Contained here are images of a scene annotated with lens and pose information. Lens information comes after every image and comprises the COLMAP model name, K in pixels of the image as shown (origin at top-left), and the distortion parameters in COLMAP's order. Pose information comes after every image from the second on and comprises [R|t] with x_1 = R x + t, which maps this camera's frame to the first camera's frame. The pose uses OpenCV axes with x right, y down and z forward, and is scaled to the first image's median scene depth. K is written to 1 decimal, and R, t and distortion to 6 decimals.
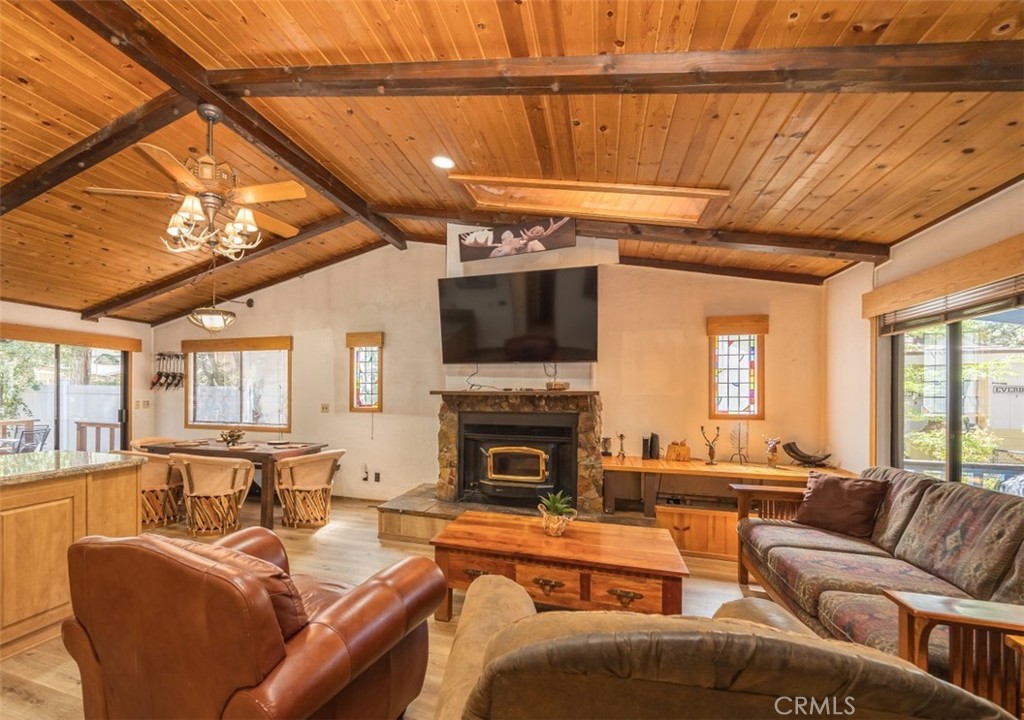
lens RADIAL K [[495.0, 0, 430.3], [0, 495.0, 403.5], [0, 0, 1]] dist [0.008073, -0.001455]
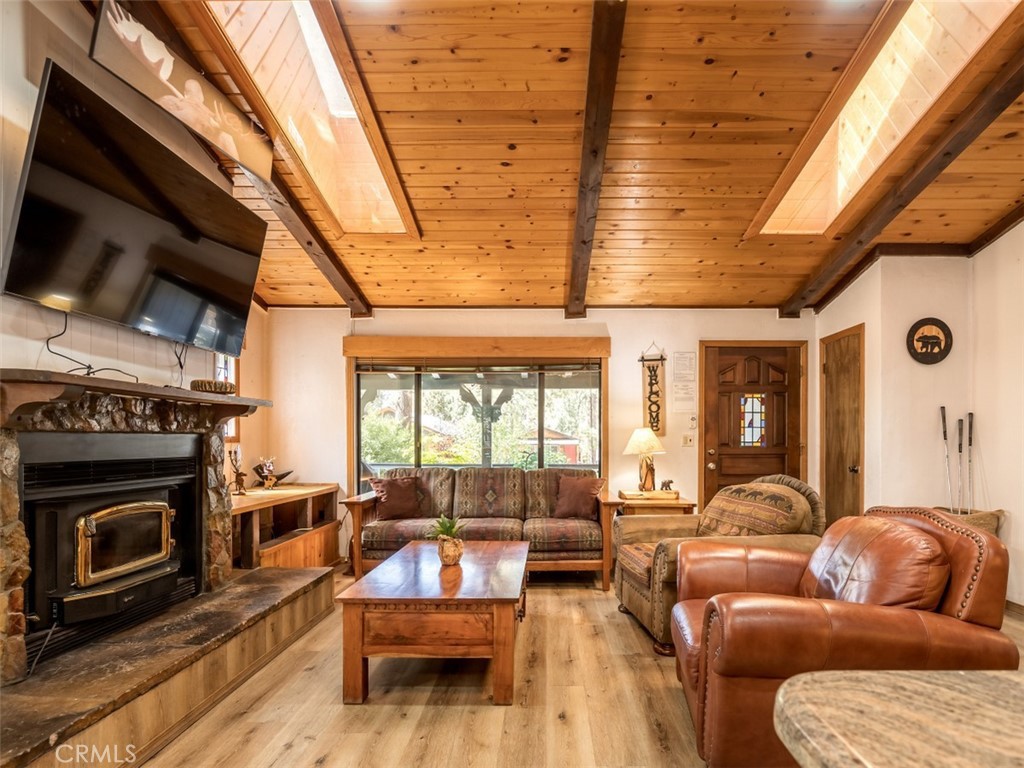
lens RADIAL K [[586.7, 0, 557.4], [0, 586.7, 442.1], [0, 0, 1]] dist [-0.005014, 0.003838]
pose [[-0.400498, -0.007986, 0.916263, -0.543717], [0.012963, 0.999813, 0.014381, 0.024963], [-0.916206, 0.017637, -0.400319, 0.872736]]
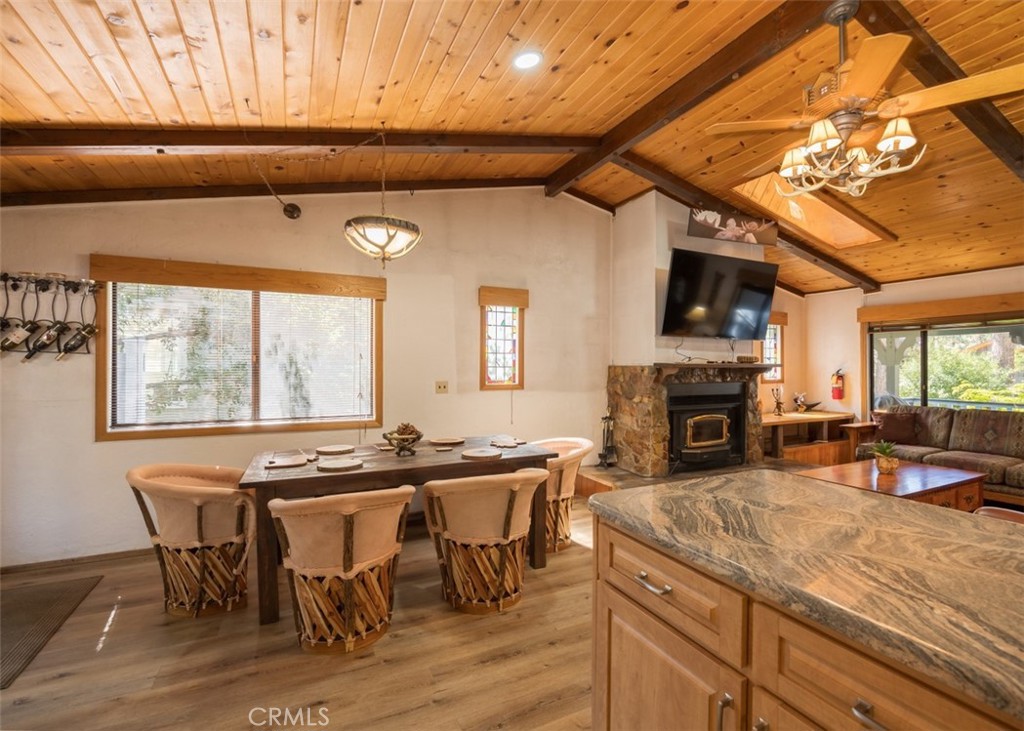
lens RADIAL K [[500.6, 0, 522.0], [0, 500.6, 365.6], [0, 0, 1]] dist [-0.019401, 0.001524]
pose [[0.636088, -0.005853, 0.771594, -0.964932], [0.015354, 0.999869, -0.005073, -0.021802], [-0.771464, 0.015074, 0.636095, 0.637502]]
